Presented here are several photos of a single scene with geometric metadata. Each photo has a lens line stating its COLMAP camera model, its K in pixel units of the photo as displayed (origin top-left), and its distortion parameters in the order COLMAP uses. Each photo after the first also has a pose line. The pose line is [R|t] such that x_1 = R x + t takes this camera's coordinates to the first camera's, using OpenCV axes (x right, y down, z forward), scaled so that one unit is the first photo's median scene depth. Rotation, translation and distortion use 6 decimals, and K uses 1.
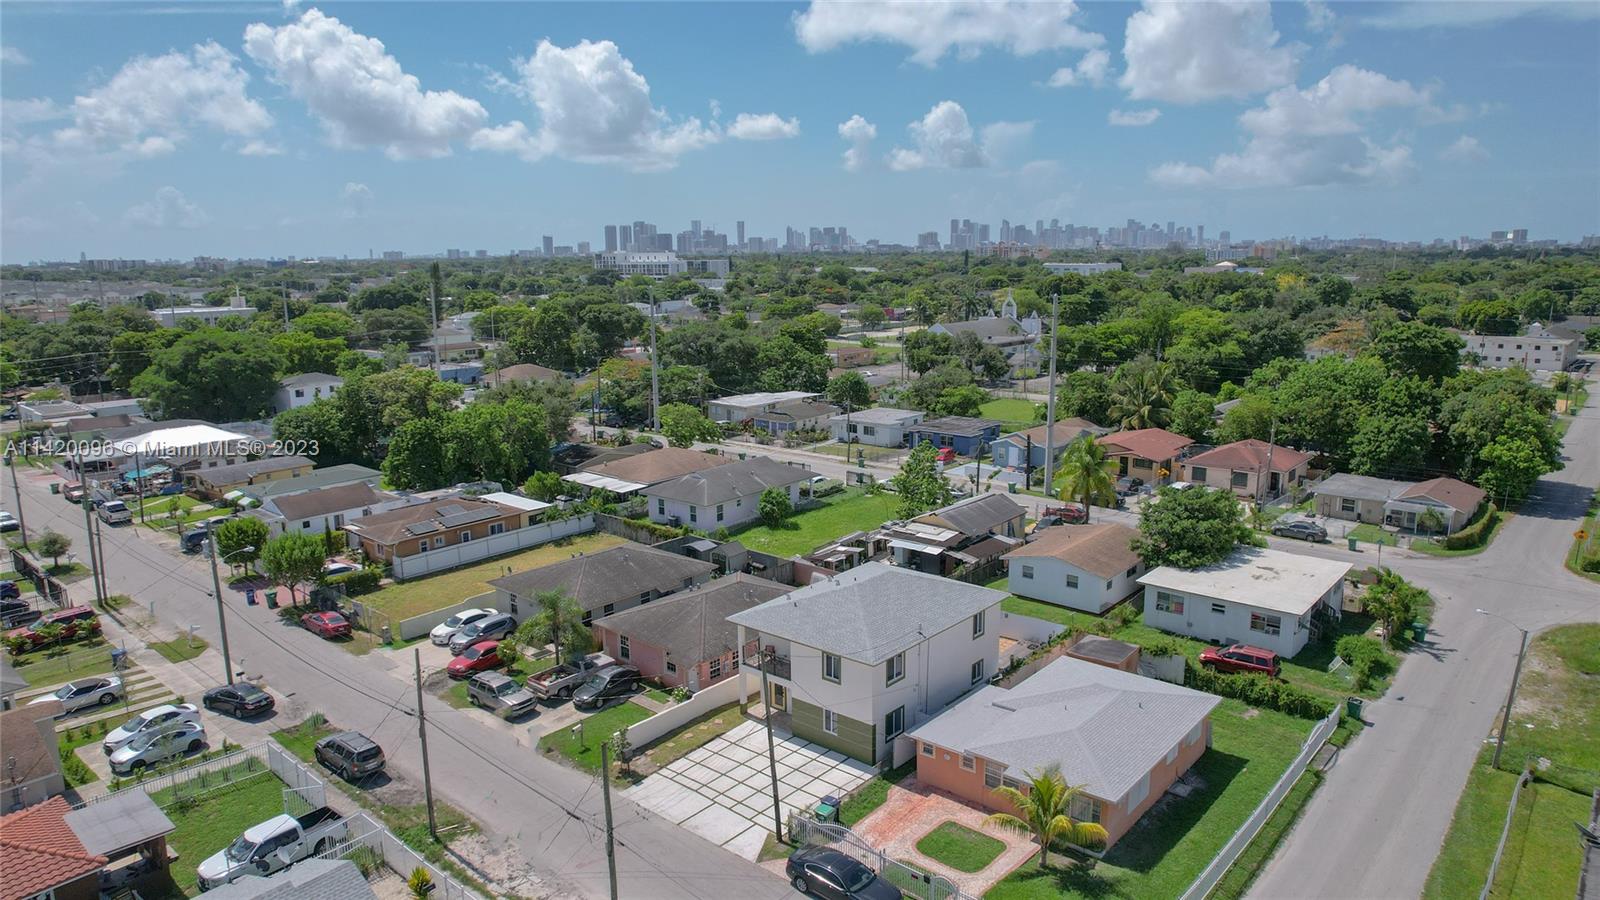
lens RADIAL K [[1008.0, 0, 800.0], [0, 1008.0, 450.0], [0, 0, 1]] dist [-0.071688, 0.051937]
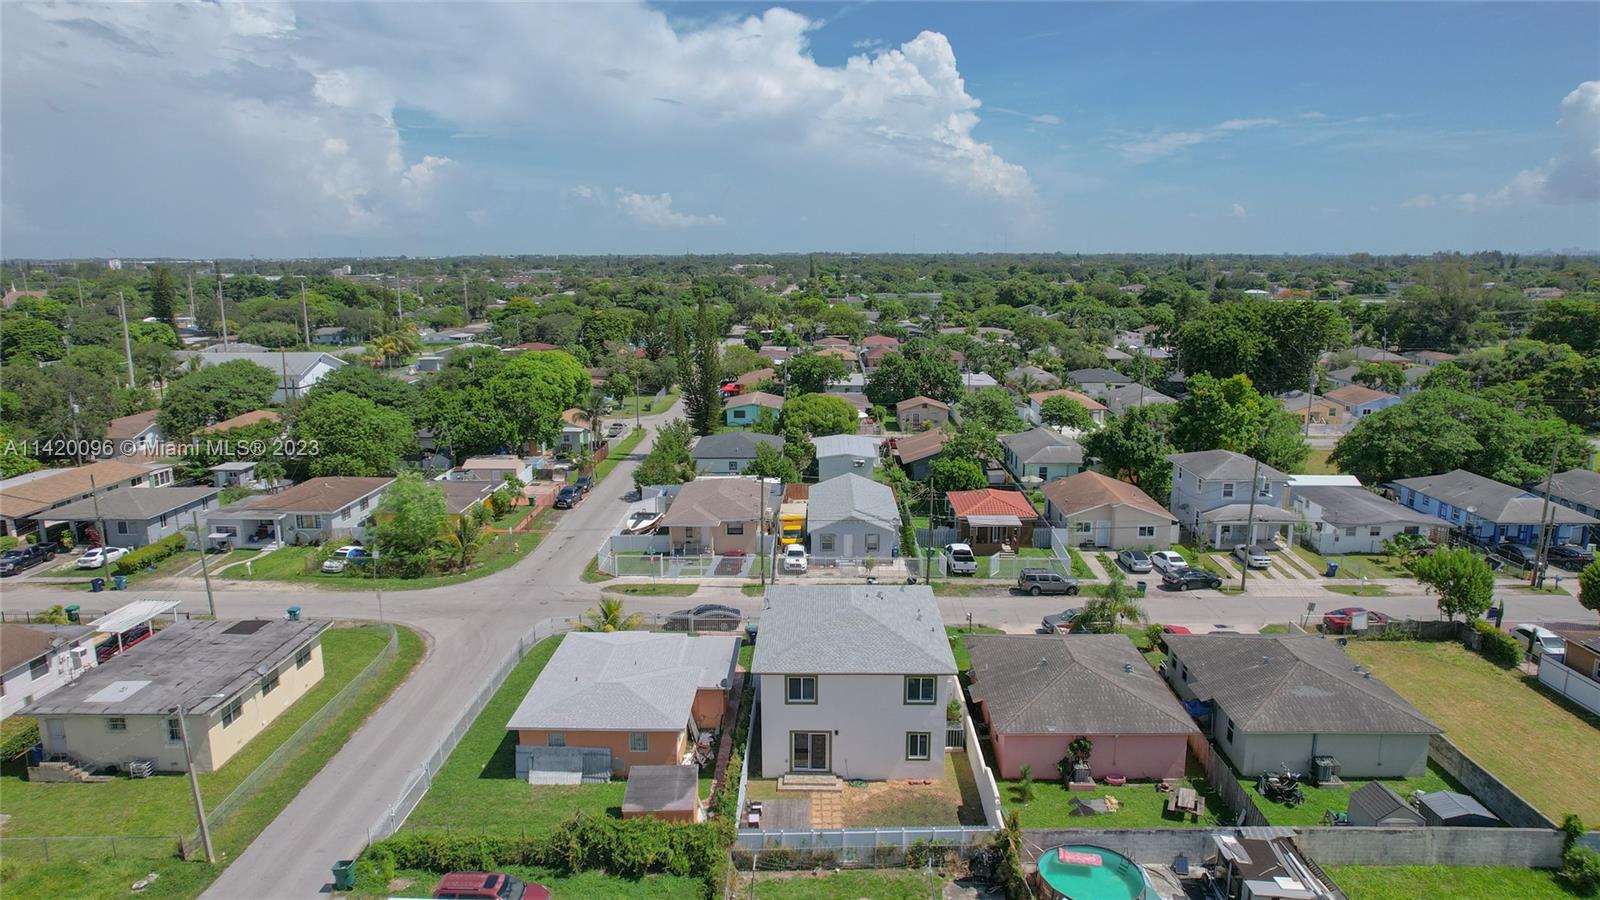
lens RADIAL K [[1008.0, 0, 800.0], [0, 1008.0, 450.0], [0, 0, 1]] dist [-0.071688, 0.051937]
pose [[-0.764941, 0.139140, -0.628892, 0.558374], [-0.108515, 0.934592, 0.338765, -0.263599], [0.634894, 0.327379, -0.699809, 1.271827]]
